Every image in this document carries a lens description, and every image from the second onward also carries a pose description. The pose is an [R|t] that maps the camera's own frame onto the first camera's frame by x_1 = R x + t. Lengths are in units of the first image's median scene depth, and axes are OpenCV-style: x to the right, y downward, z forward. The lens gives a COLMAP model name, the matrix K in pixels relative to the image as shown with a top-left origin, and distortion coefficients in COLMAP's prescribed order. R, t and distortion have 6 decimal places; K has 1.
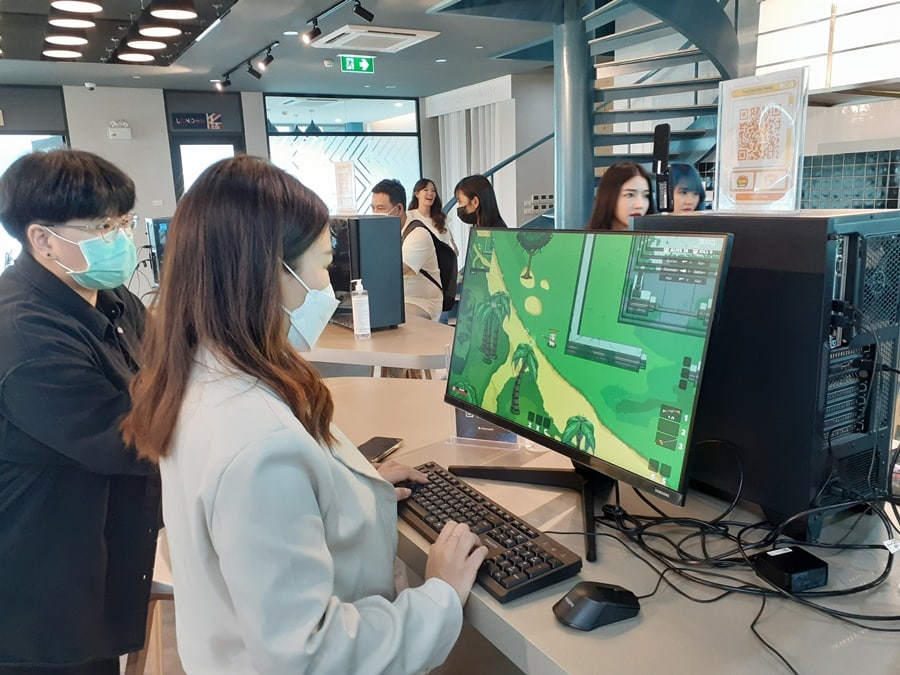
lens RADIAL K [[714.2, 0, 450.0], [0, 714.2, 337.5], [0, 0, 1]] dist [0.001784, 0.004861]
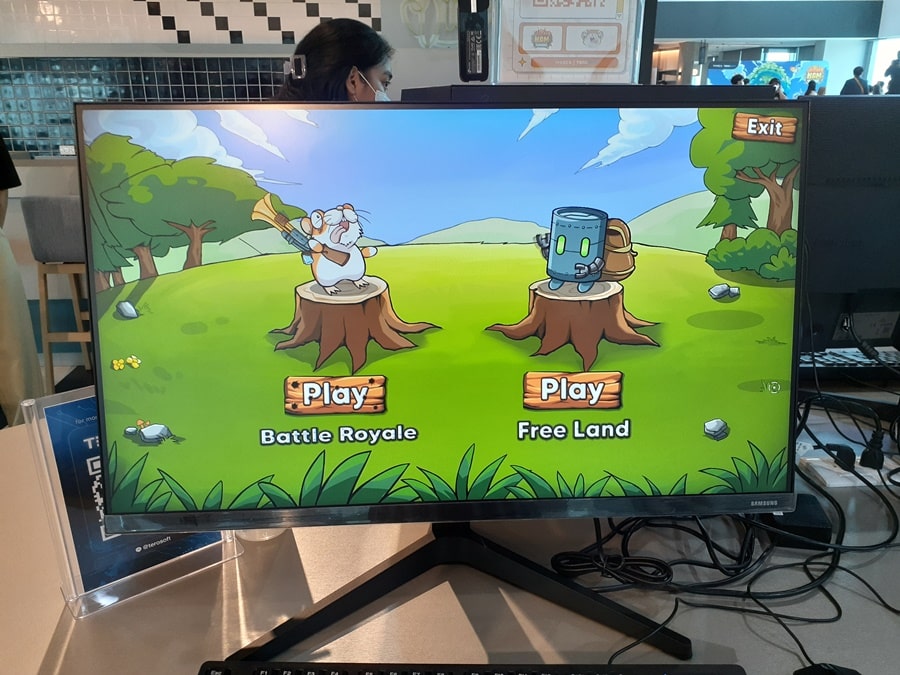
lens RADIAL K [[714.2, 0, 450.0], [0, 714.2, 337.5], [0, 0, 1]] dist [0.001784, 0.004861]
pose [[0.460510, -0.252820, 0.850890, -0.297475], [0.160044, 0.966521, 0.200559, -0.090885], [-0.873107, 0.043821, 0.485554, 0.750430]]
